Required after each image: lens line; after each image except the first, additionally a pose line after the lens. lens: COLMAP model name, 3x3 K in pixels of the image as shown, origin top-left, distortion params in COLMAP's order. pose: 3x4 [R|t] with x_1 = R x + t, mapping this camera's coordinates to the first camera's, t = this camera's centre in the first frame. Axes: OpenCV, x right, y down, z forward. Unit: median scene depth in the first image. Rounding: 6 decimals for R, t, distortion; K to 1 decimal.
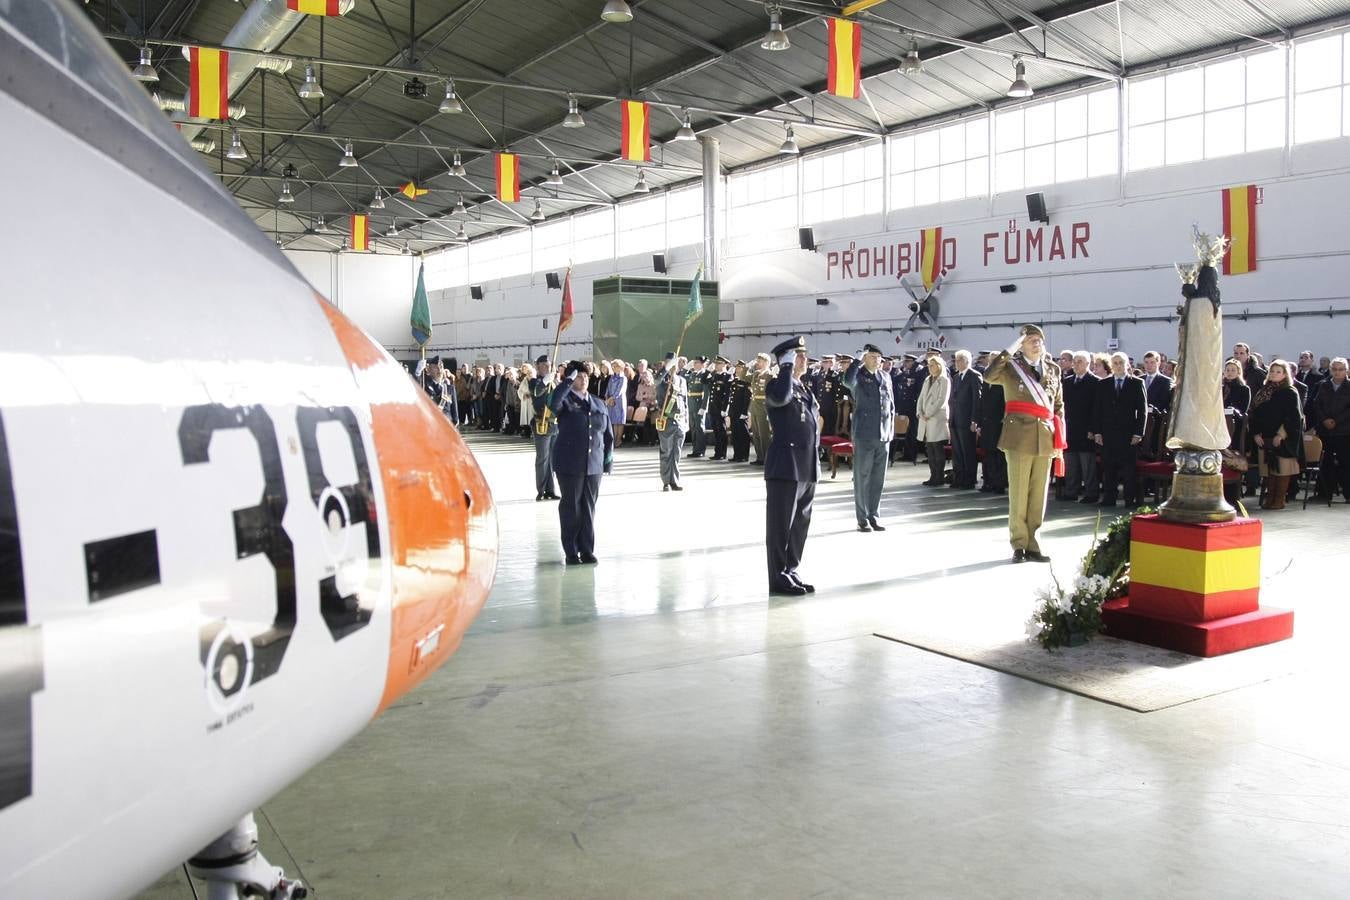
lens RADIAL K [[1177.6, 0, 684.9], [0, 1177.6, 446.1], [0, 0, 1]] dist [-0.107891, 0.056685]
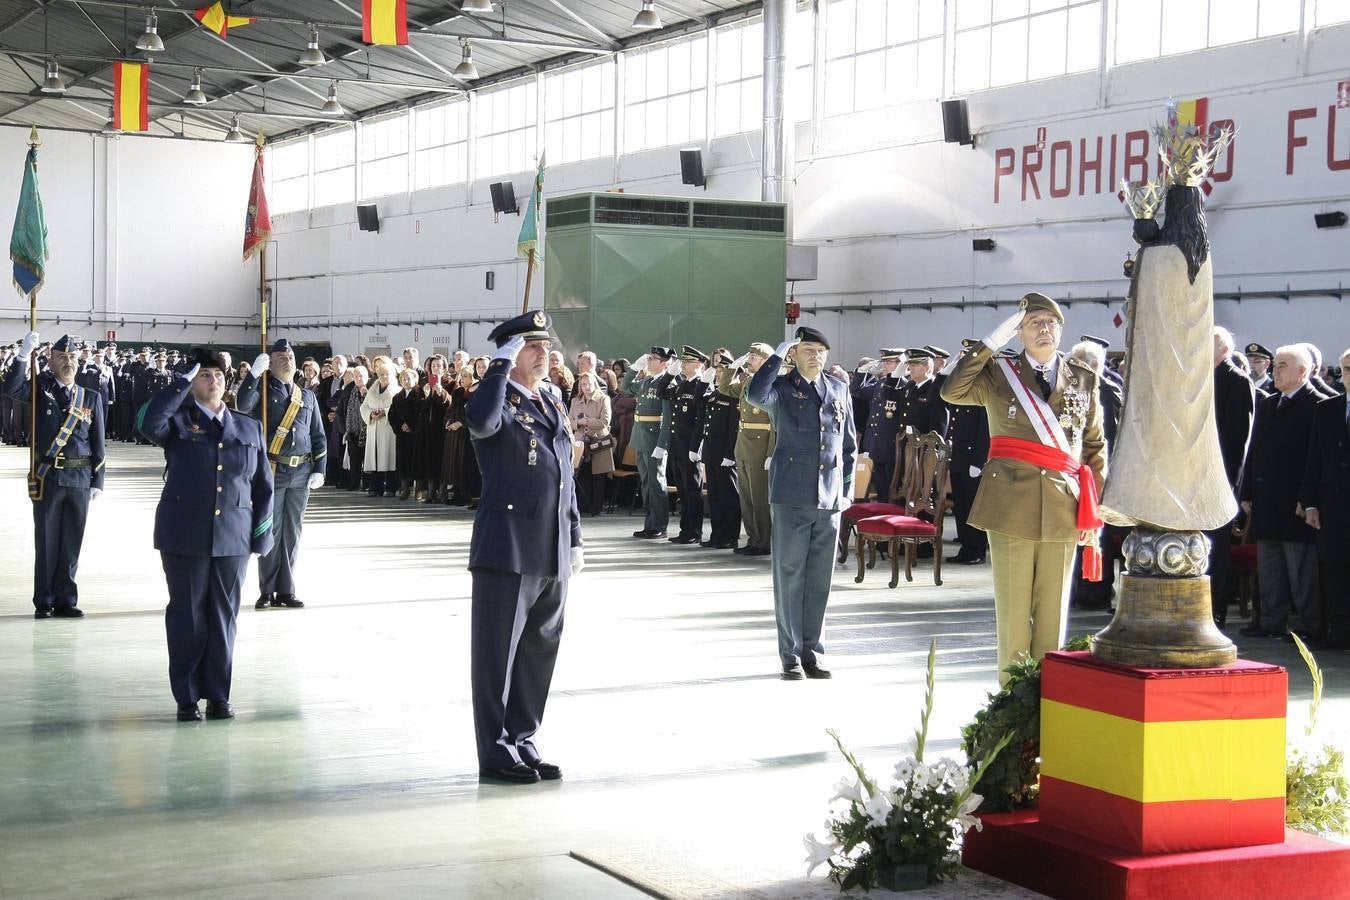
lens RADIAL K [[2312.7, 0, 678.9], [0, 2312.7, 447.1], [0, 0, 1]] dist [0.156099, 0.000000]
pose [[0.996282, 0.020431, -0.083700, 0.097519], [-0.023172, 0.999222, -0.031904, 0.001380], [0.082983, 0.033724, 0.995980, -0.027639]]
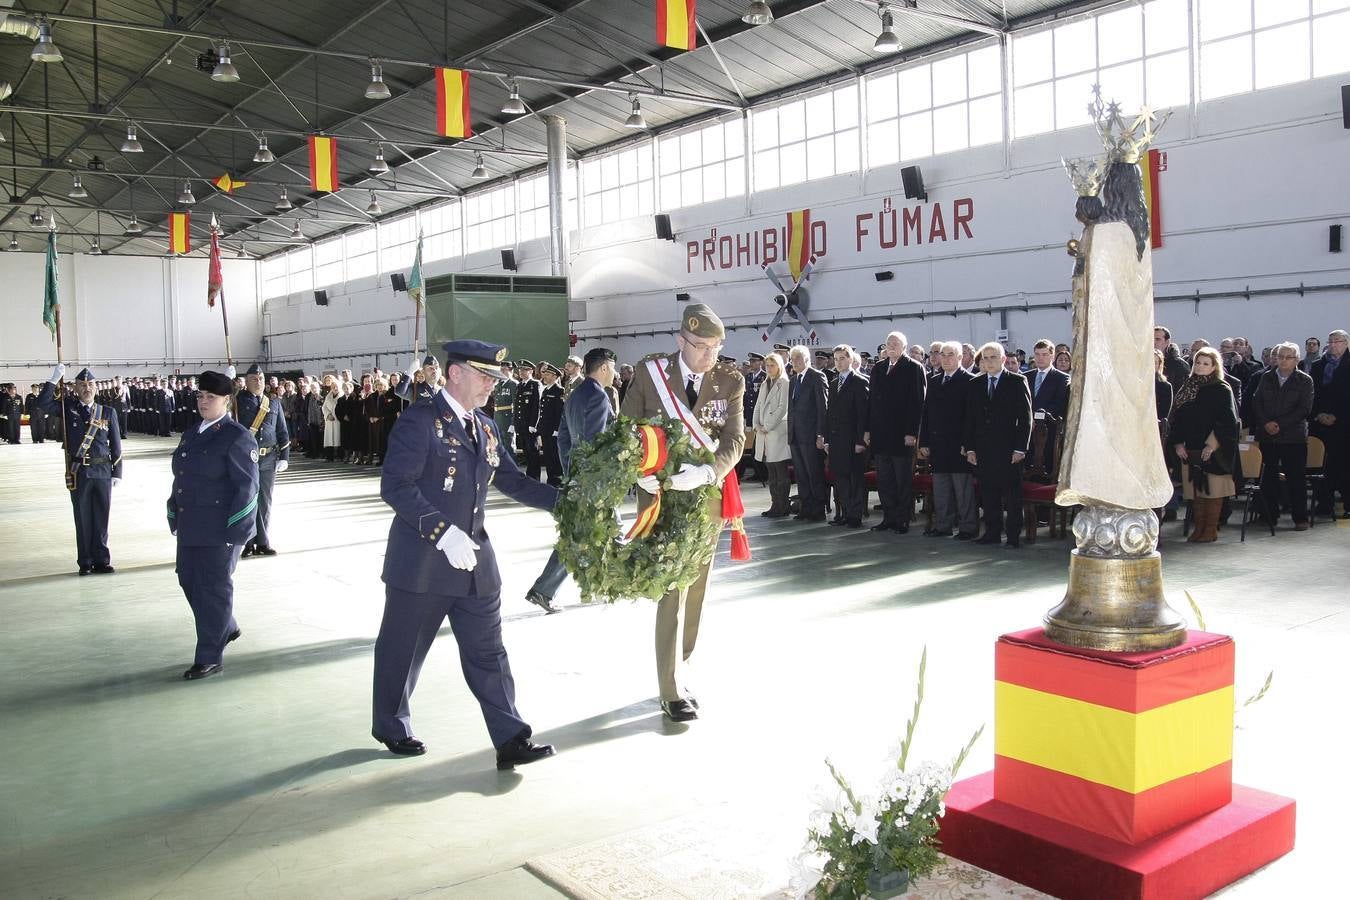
lens RADIAL K [[1177.6, 0, 683.1], [0, 1177.6, 447.2], [0, 0, 1]] dist [-0.107891, 0.056685]
pose [[0.996815, -0.026872, 0.075085, 0.064748], [0.027143, 0.999628, -0.002597, -0.009122], [-0.074987, 0.004627, 0.997174, 0.150887]]
